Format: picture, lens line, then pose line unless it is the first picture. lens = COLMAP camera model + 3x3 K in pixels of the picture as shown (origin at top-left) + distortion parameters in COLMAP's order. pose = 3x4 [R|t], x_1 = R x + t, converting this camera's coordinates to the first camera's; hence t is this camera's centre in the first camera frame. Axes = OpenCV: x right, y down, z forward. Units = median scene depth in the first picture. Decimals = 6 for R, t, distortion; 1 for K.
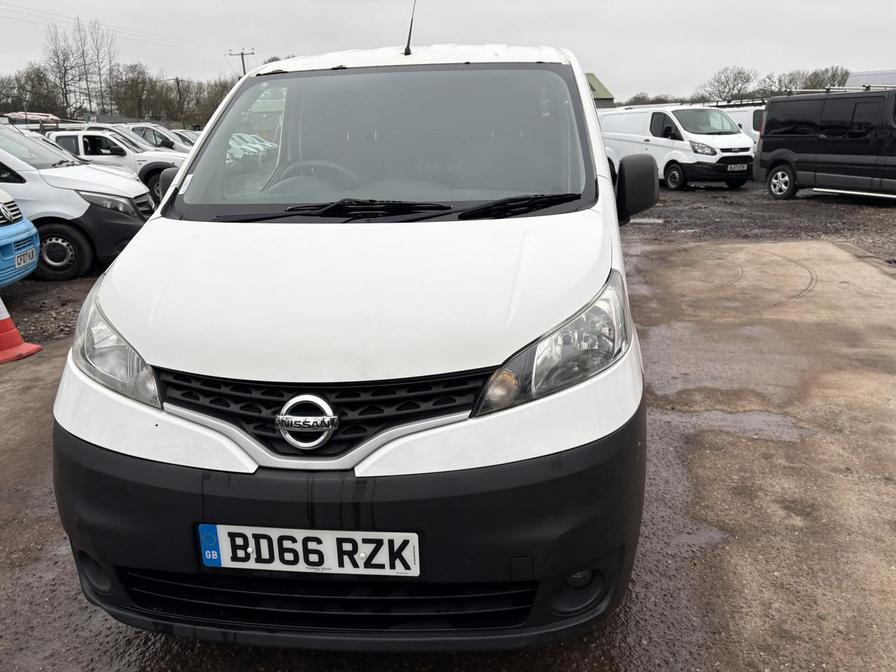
lens RADIAL K [[679.7, 0, 455.4], [0, 679.7, 332.5], [0, 0, 1]] dist [0.030989, -0.031431]
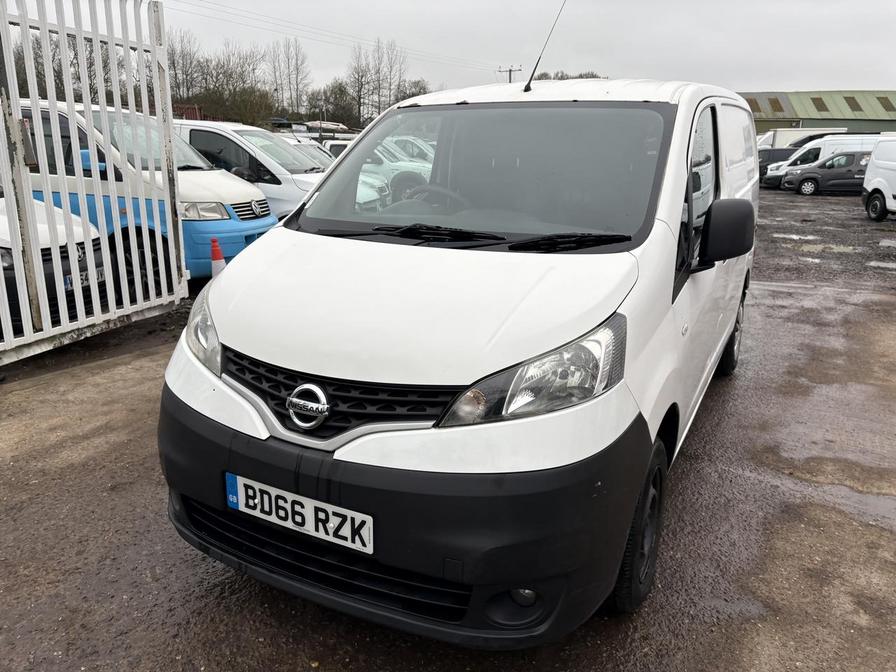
lens RADIAL K [[679.7, 0, 450.4], [0, 679.7, 340.4], [0, 0, 1]] dist [0.030989, -0.031431]
pose [[0.929511, 0.135711, -0.342917, 0.305129], [-0.138650, 0.990211, 0.016057, -0.028648], [0.341739, 0.032620, 0.939228, -0.038122]]
